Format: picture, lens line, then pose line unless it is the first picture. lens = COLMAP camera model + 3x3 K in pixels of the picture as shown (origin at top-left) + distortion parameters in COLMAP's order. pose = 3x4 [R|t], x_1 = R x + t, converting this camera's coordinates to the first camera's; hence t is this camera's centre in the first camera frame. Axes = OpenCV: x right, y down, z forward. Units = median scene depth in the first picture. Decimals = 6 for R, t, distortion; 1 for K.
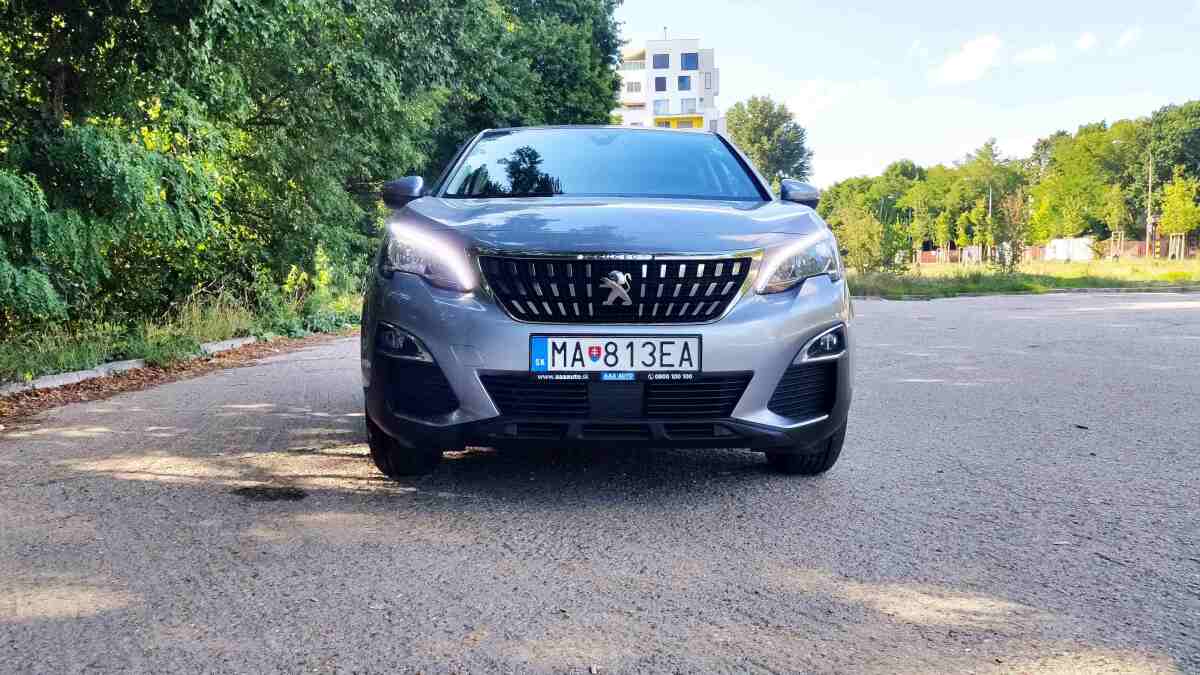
lens RADIAL K [[937.5, 0, 597.3], [0, 937.5, 373.8], [0, 0, 1]] dist [0.012596, 0.007985]
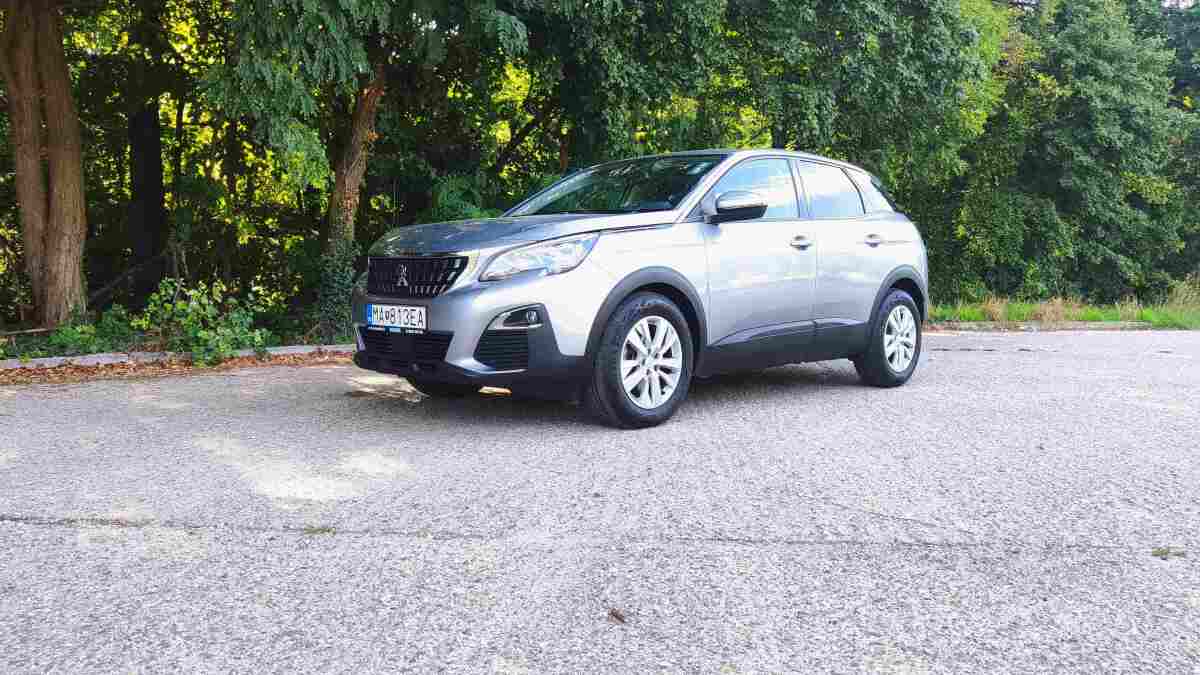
lens RADIAL K [[937.5, 0, 597.3], [0, 937.5, 373.8], [0, 0, 1]] dist [0.012596, 0.007985]
pose [[0.683440, 0.079197, -0.725698, 1.439179], [-0.086516, 0.995879, 0.027204, 0.003982], [0.724862, 0.044192, 0.687475, 0.141476]]
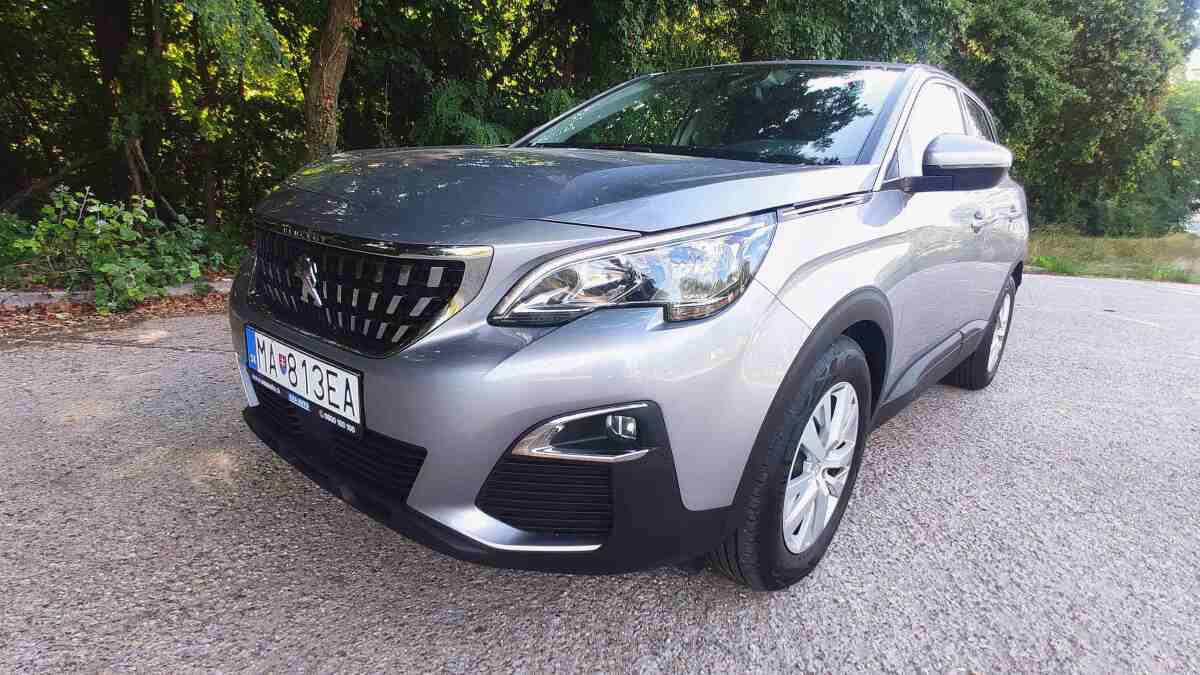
lens RADIAL K [[630.9, 0, 647.5], [0, 630.9, 379.3], [0, 0, 1]] dist [-0.002216, 0.000208]
pose [[0.768808, 0.243820, -0.591174, 0.518311], [-0.144044, 0.966730, 0.211387, -0.157267], [0.623046, -0.077361, 0.778350, 0.784616]]
